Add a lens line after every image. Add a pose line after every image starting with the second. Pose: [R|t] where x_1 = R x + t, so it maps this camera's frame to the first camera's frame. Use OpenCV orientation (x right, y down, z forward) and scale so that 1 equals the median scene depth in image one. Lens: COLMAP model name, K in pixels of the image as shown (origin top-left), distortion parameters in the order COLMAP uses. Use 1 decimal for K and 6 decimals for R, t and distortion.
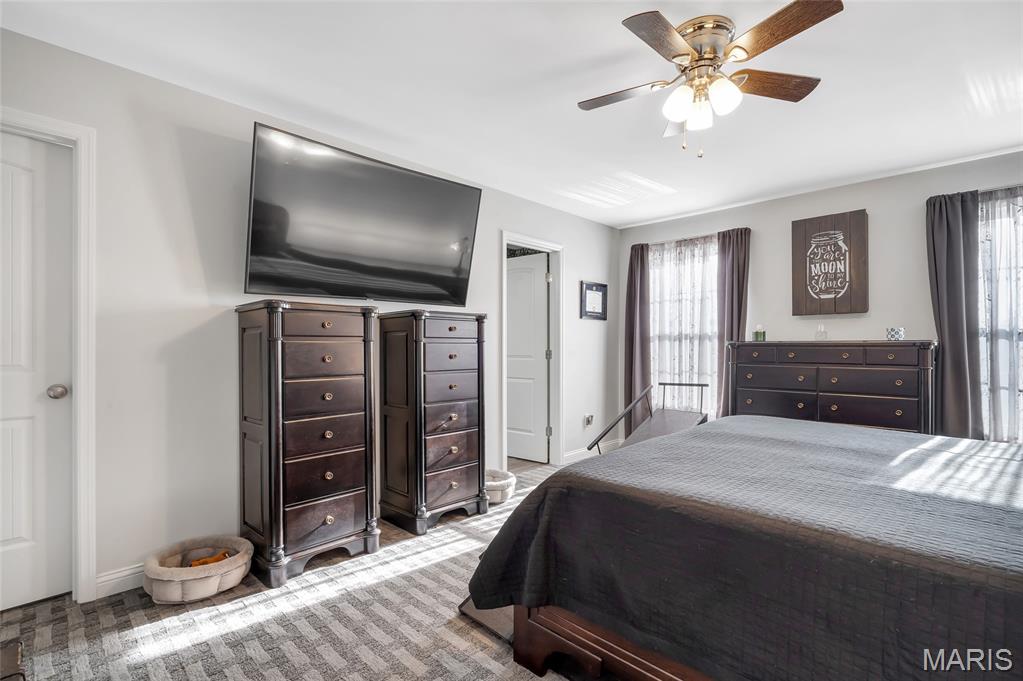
lens RADIAL K [[476.1, 0, 509.8], [0, 476.1, 340.0], [0, 0, 1]] dist [0.001672, 0.000531]
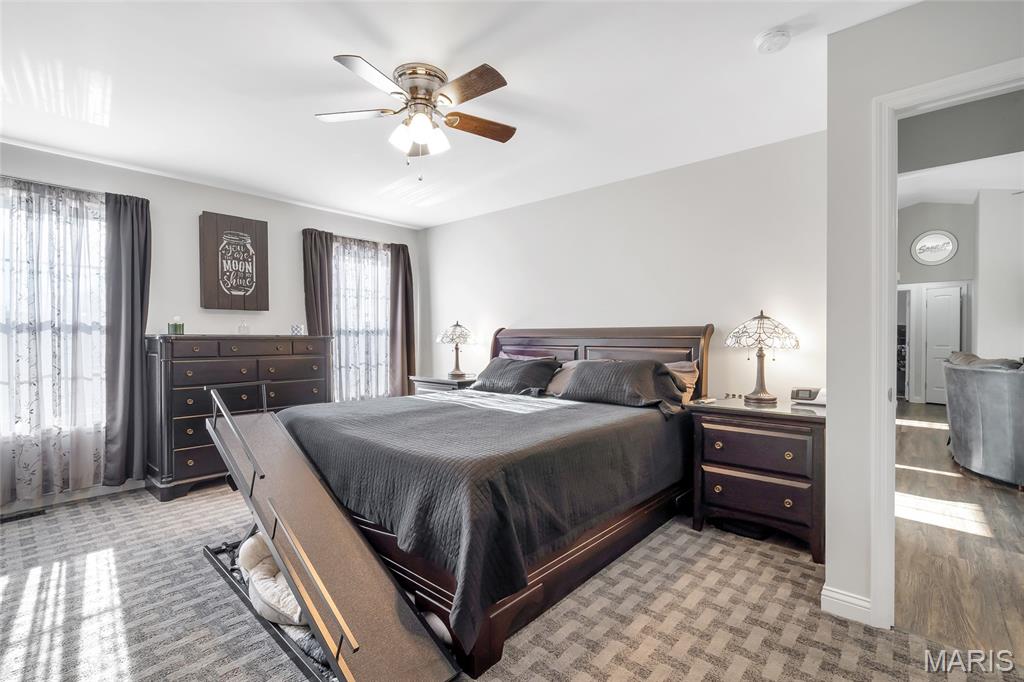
lens RADIAL K [[476.5, 0, 503.6], [0, 476.5, 343.5], [0, 0, 1]] dist [0.001672, 0.000531]
pose [[-0.060984, -0.014115, 0.998039, -0.435130], [-0.012348, 0.999834, 0.013386, -0.000484], [-0.998062, -0.011508, -0.061148, 0.469528]]
